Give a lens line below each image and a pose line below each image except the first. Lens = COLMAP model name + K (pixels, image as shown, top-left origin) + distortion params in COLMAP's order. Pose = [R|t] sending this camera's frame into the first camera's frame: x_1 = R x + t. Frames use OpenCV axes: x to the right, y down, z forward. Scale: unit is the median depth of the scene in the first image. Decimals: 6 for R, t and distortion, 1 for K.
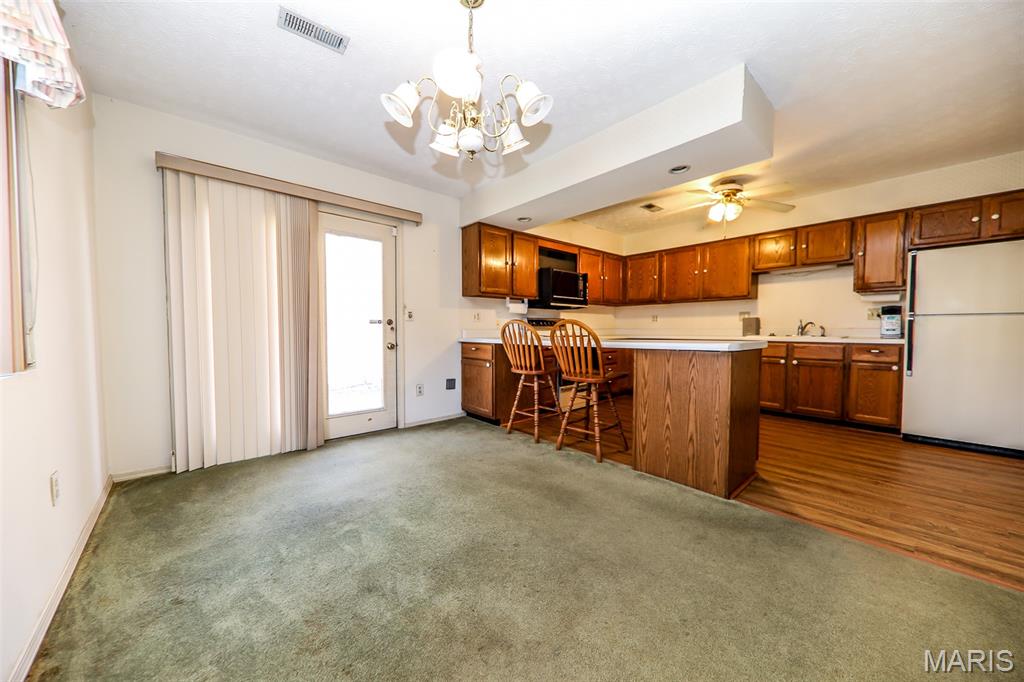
lens RADIAL K [[365.2, 0, 515.8], [0, 365.2, 343.4], [0, 0, 1]] dist [0.012660, -0.006302]
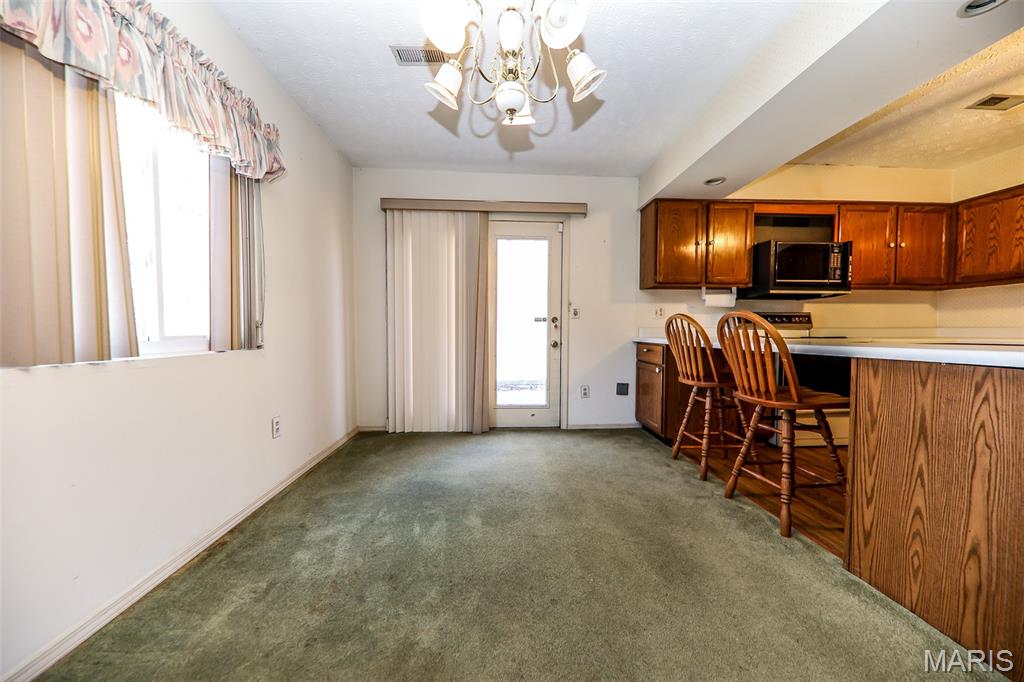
lens RADIAL K [[365.2, 0, 515.8], [0, 365.2, 343.4], [0, 0, 1]] dist [0.012660, -0.006302]
pose [[0.779809, 0.024686, -0.625530, 0.197029], [-0.026533, 0.999628, 0.006372, 0.002005], [0.625455, 0.011628, 0.780174, 0.164448]]
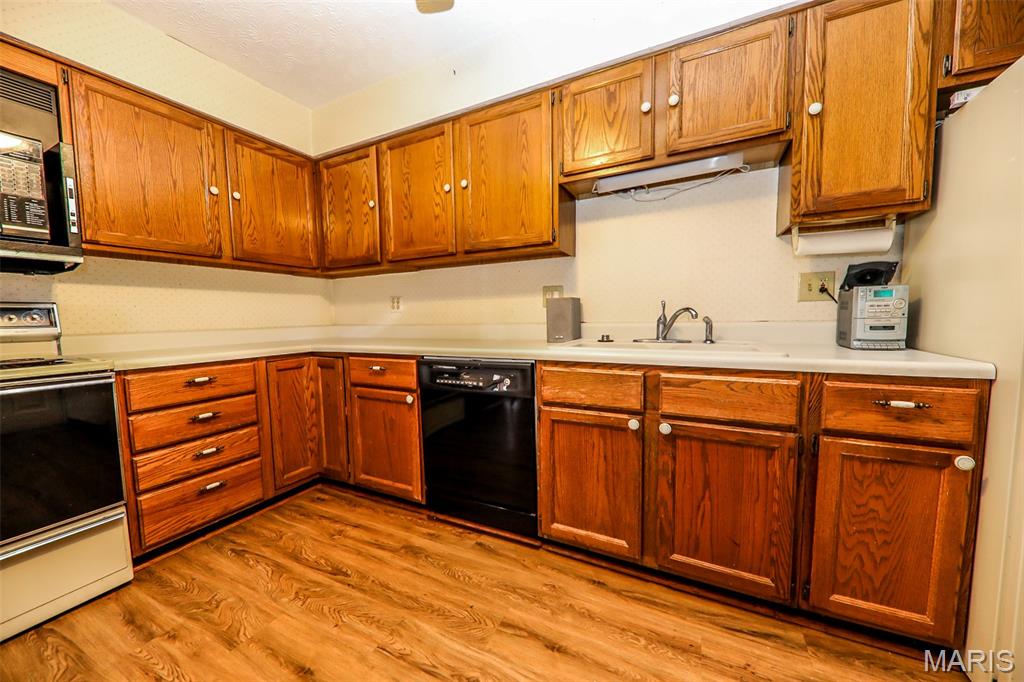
lens RADIAL K [[365.2, 0, 515.8], [0, 365.2, 343.4], [0, 0, 1]] dist [0.012660, -0.006302]
pose [[0.931800, -0.040501, 0.360704, 0.568500], [0.029753, 0.998934, 0.035305, -0.045404], [-0.361749, -0.022165, 0.932012, 0.814010]]
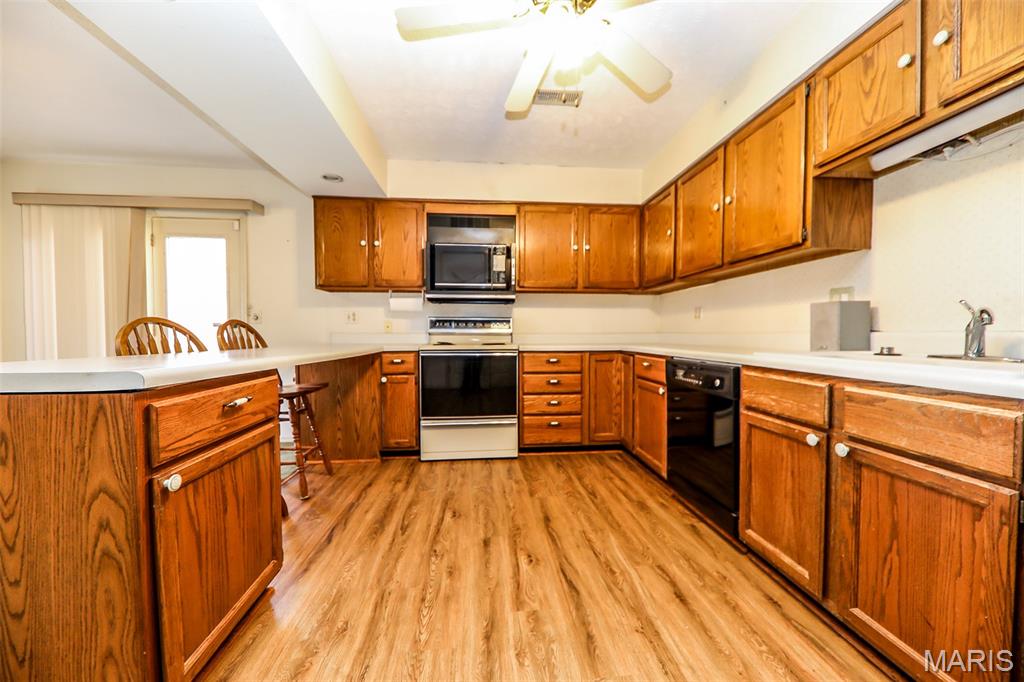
lens RADIAL K [[384.0, 0, 514.7], [0, 384.0, 342.4], [0, 0, 1]] dist [0.017420, -0.006812]
pose [[0.796707, 0.017047, -0.604125, 0.812034], [-0.025862, 0.999648, -0.005898, -0.026511], [0.603812, 0.020323, 0.796868, 0.659866]]
